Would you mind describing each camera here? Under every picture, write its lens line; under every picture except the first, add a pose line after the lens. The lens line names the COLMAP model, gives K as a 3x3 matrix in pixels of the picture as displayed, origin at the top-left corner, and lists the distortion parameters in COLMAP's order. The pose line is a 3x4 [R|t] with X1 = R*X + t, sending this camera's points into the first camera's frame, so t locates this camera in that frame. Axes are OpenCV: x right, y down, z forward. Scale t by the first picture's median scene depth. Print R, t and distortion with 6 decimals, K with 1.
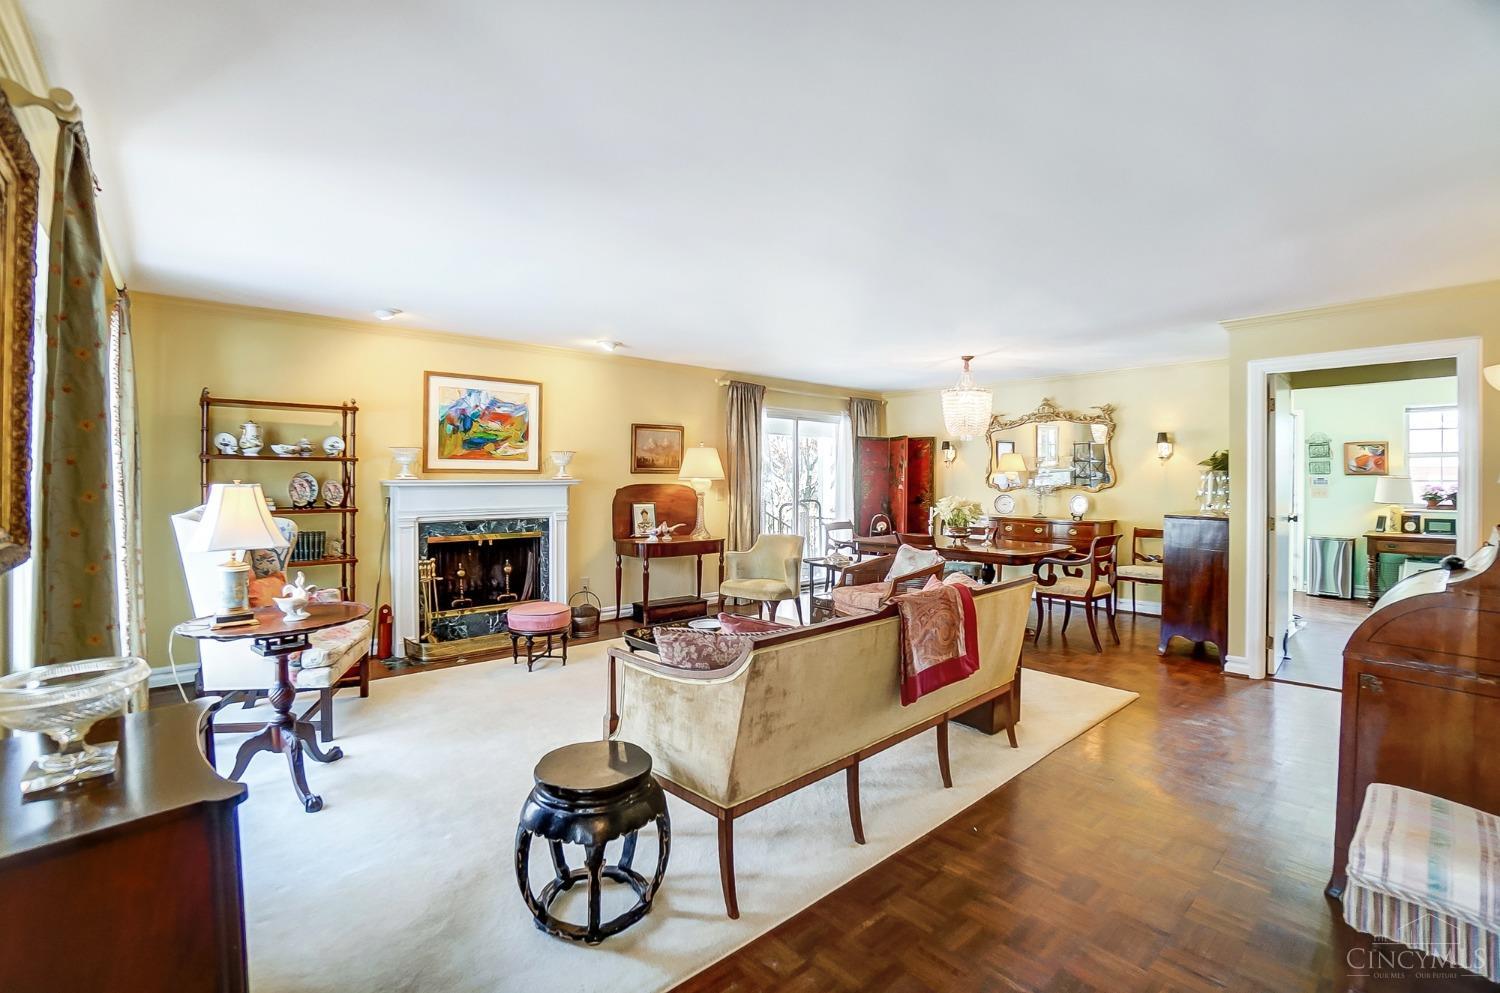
lens RADIAL K [[650.0, 0, 789.7], [0, 650.0, 486.1], [0, 0, 1]] dist [-0.000457, 0.000093]
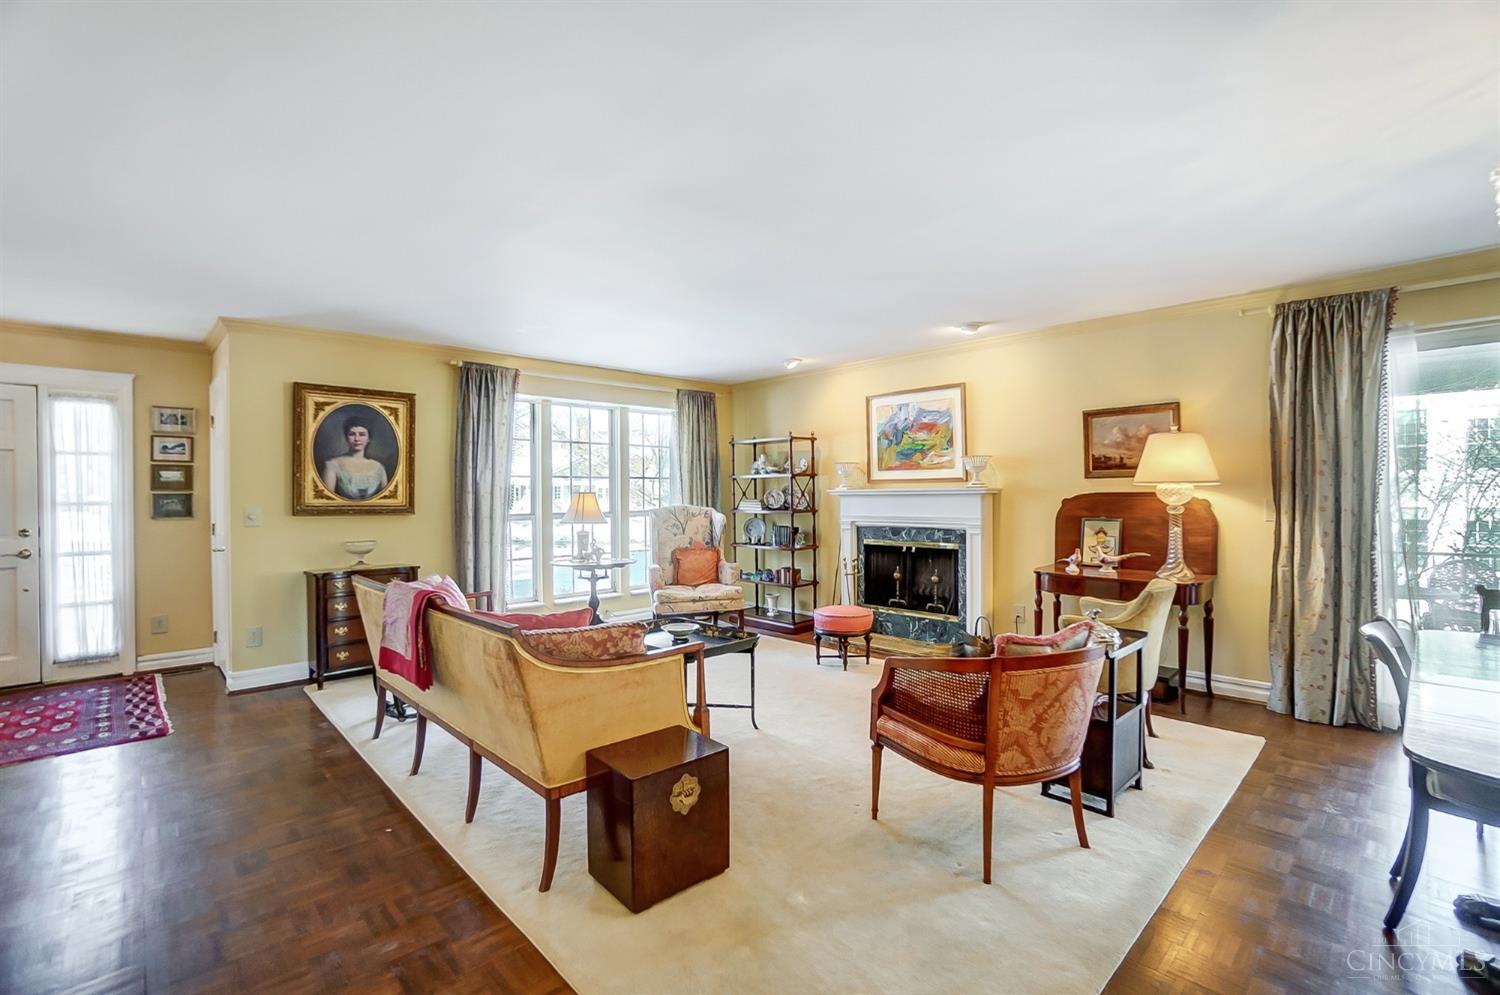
lens RADIAL K [[712.7, 0, 750.0], [0, 712.7, 497.5], [0, 0, 1]] dist [-0.000838, -0.000056]
pose [[0.017320, 0.004783, -0.999839, 0.549384], [-0.002514, 0.999986, 0.004740, -0.000569], [0.999847, 0.002432, 0.017332, 0.595936]]
